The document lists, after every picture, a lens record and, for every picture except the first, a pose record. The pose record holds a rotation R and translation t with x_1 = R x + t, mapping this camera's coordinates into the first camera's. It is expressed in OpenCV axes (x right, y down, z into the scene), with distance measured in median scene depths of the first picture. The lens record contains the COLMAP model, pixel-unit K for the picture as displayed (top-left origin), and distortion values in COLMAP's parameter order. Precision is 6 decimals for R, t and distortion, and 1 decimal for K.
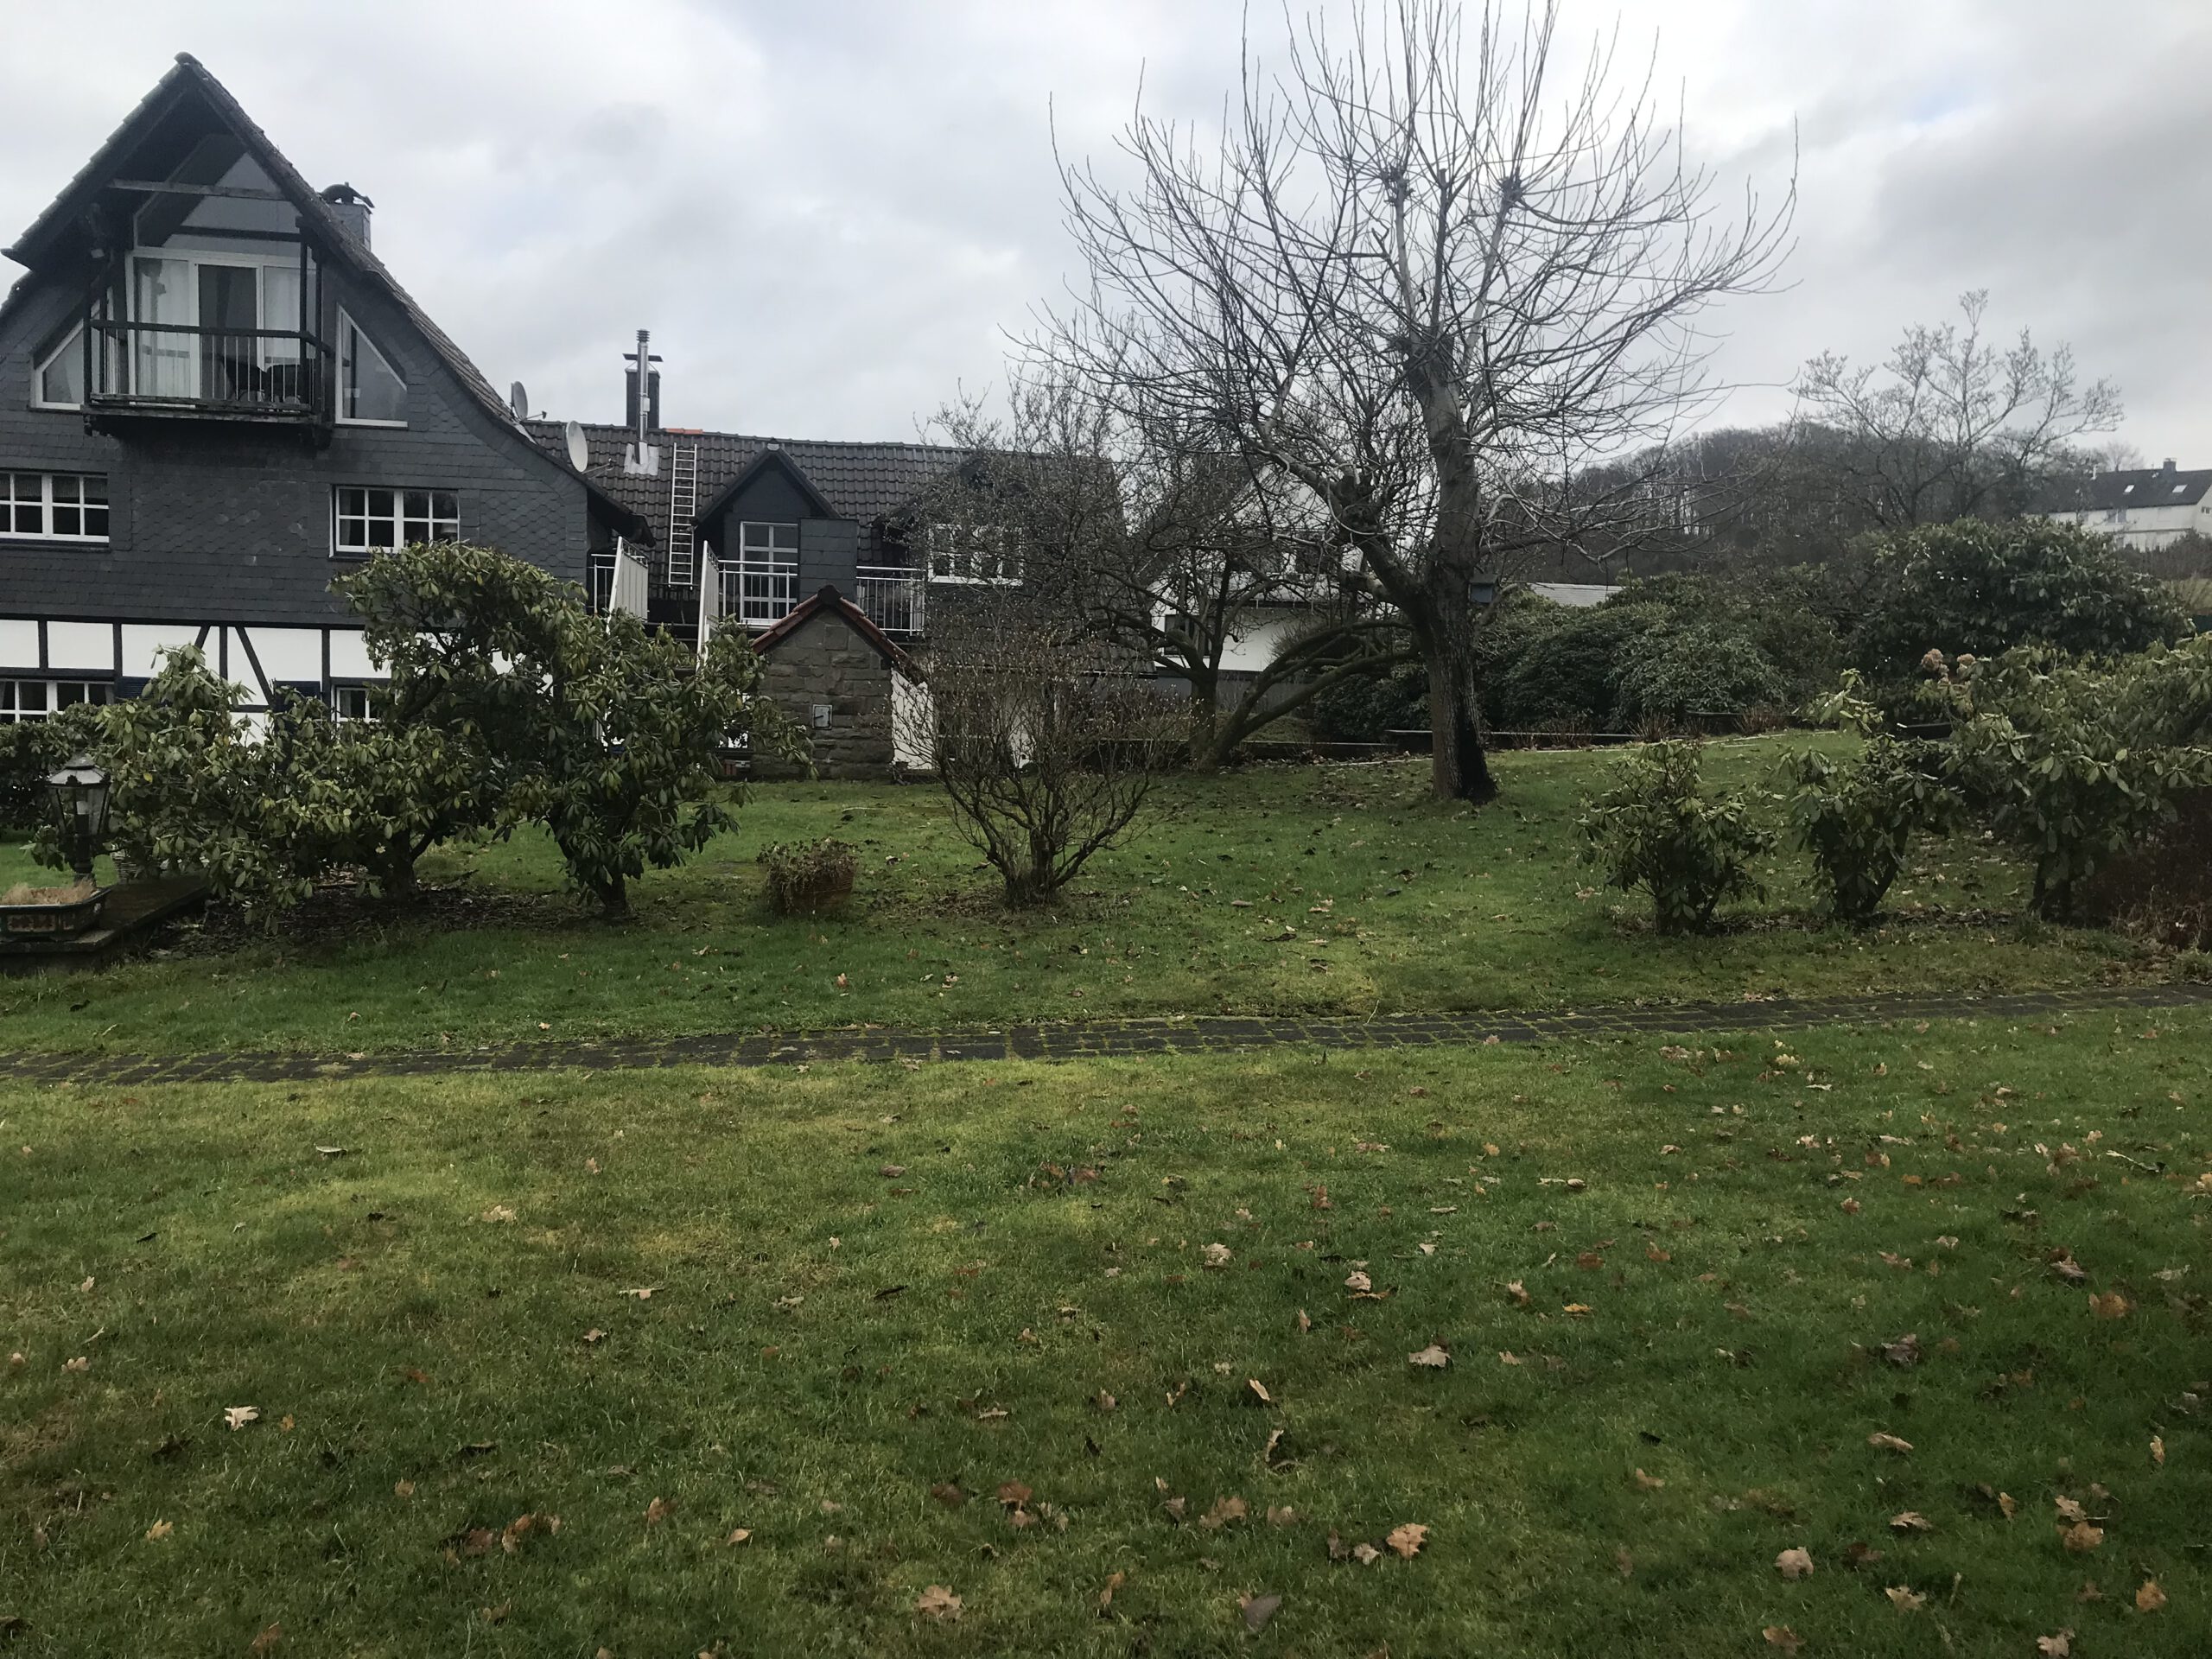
lens RADIAL K [[2007.4, 0, 1106.0], [0, 2007.4, 829.5], [0, 0, 1]] dist [0.015692, 0.008822]
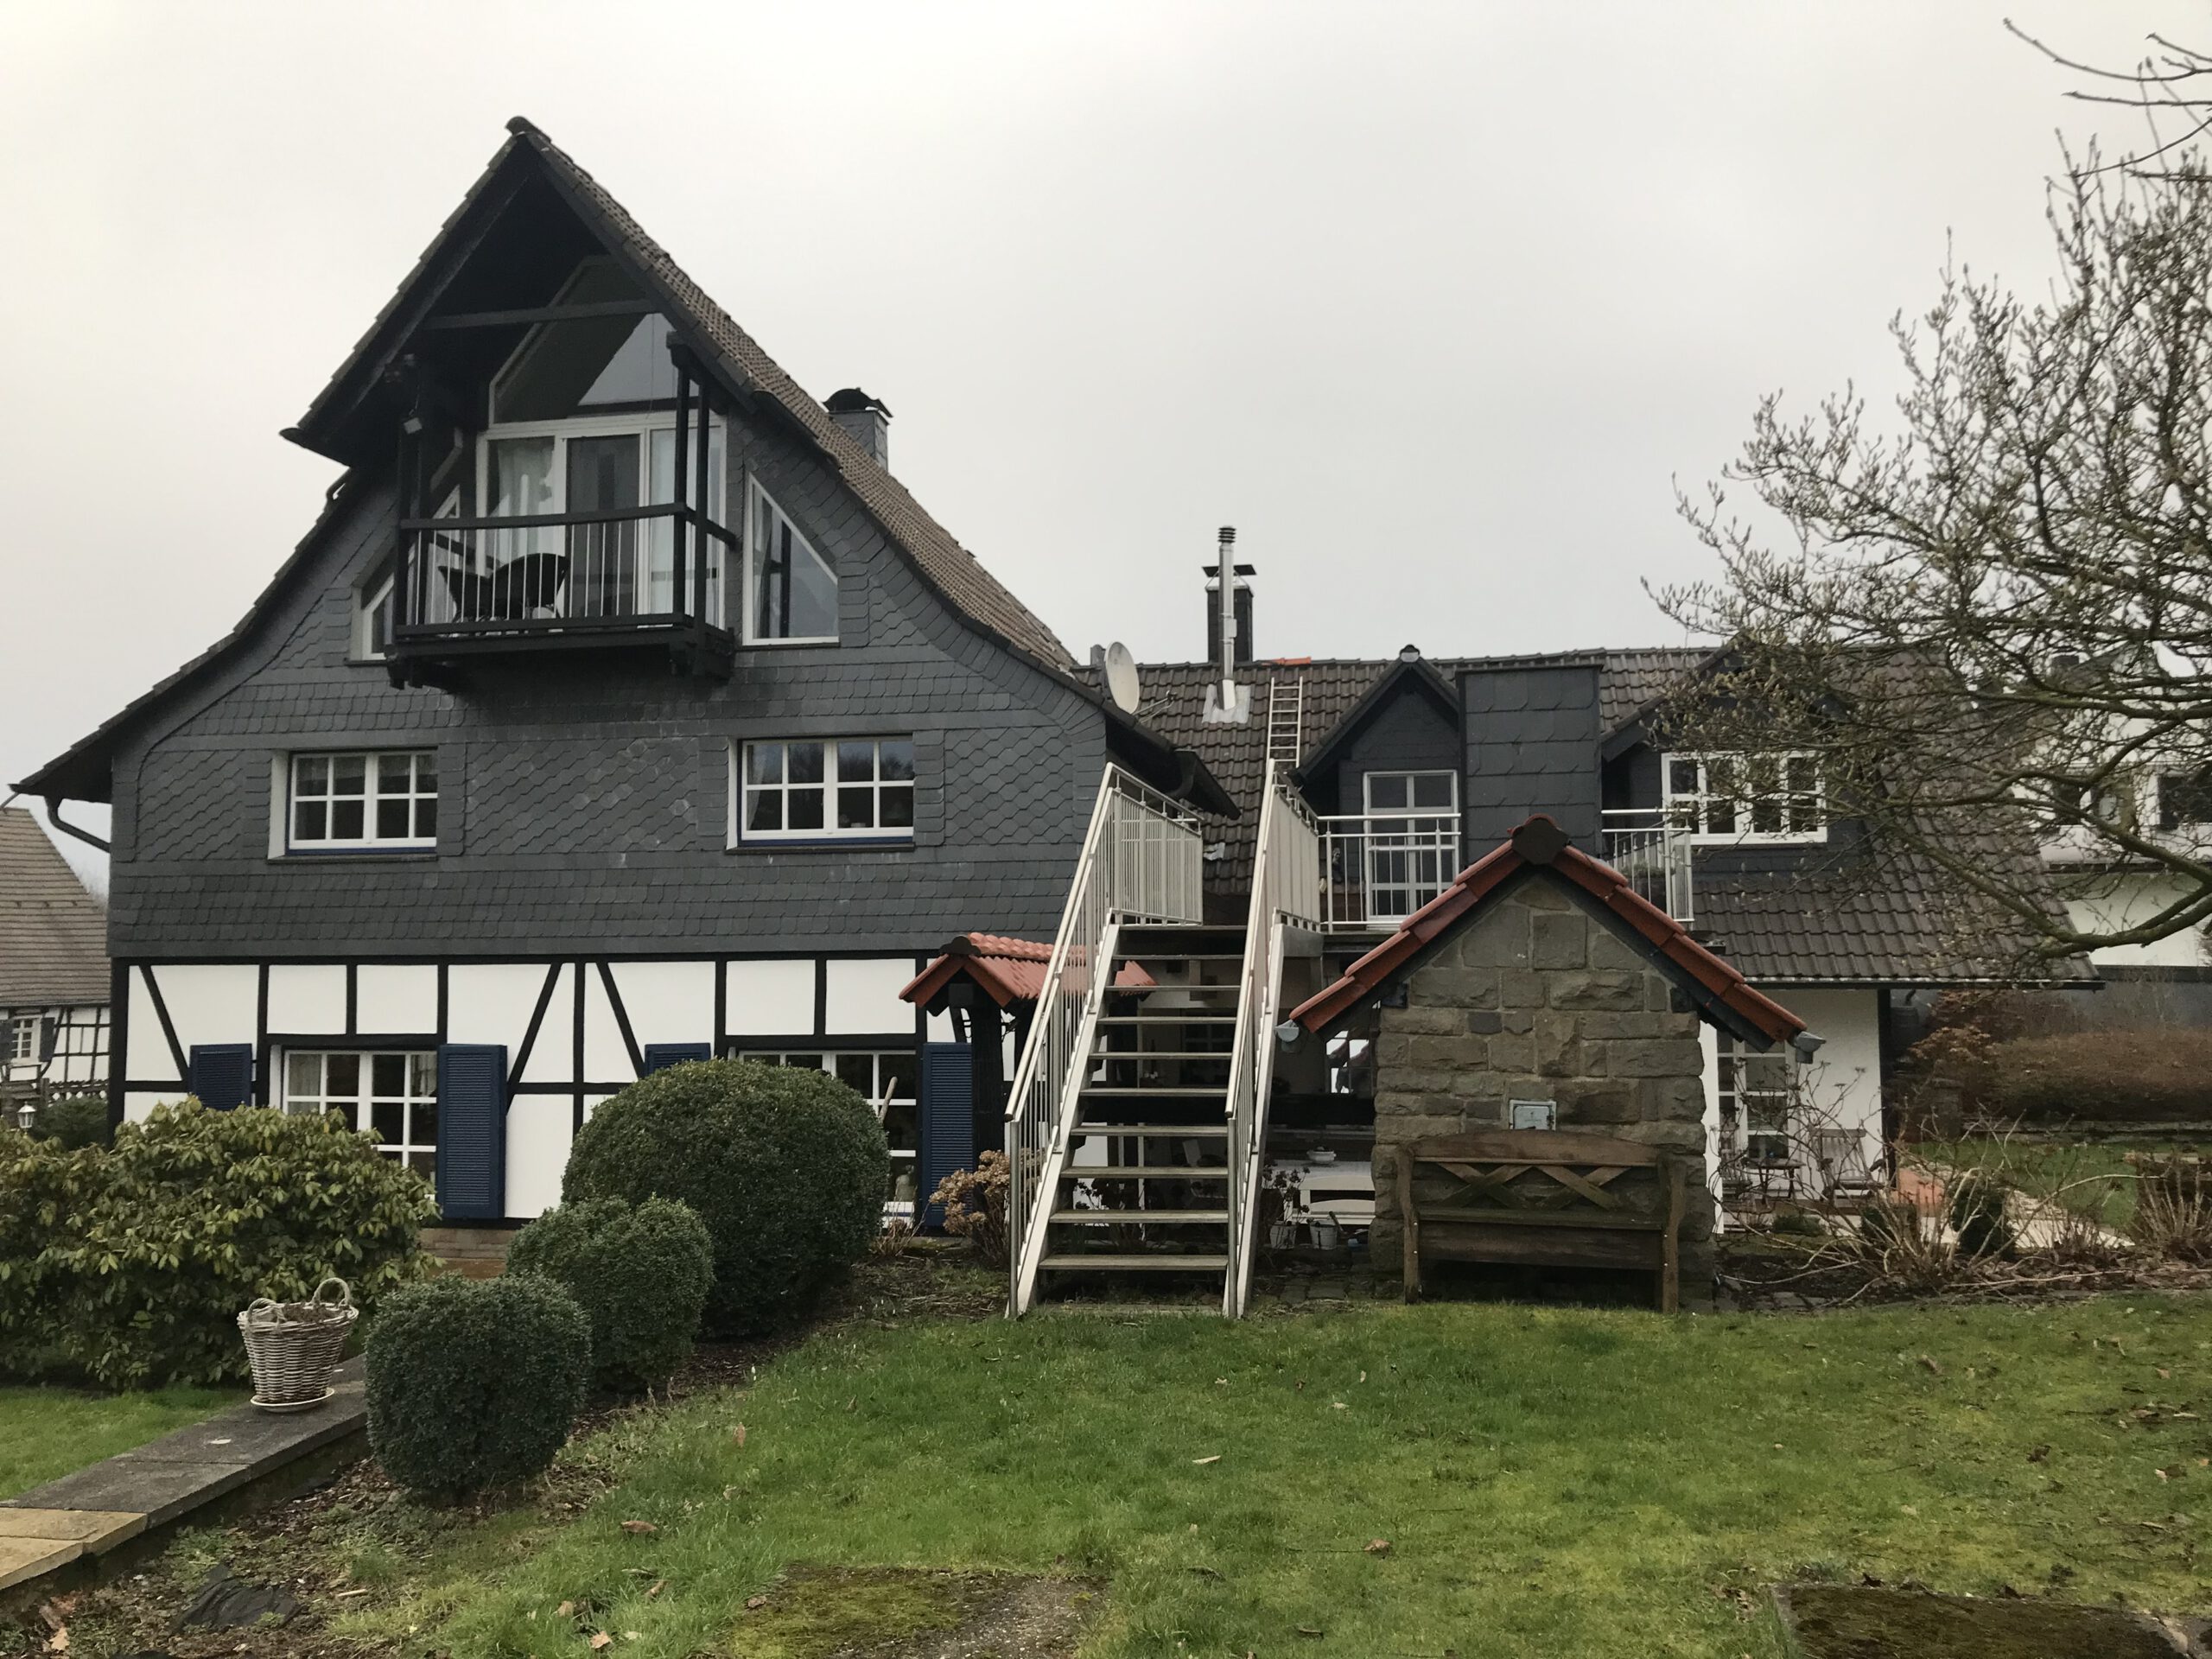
lens RADIAL K [[2007.4, 0, 1106.0], [0, 2007.4, 829.5], [0, 0, 1]] dist [0.015692, 0.008822]
pose [[0.948315, -0.056817, -0.312202, -0.061203], [0.008351, 0.987968, -0.154431, -0.036150], [0.317220, 0.143842, 0.937380, 0.381630]]
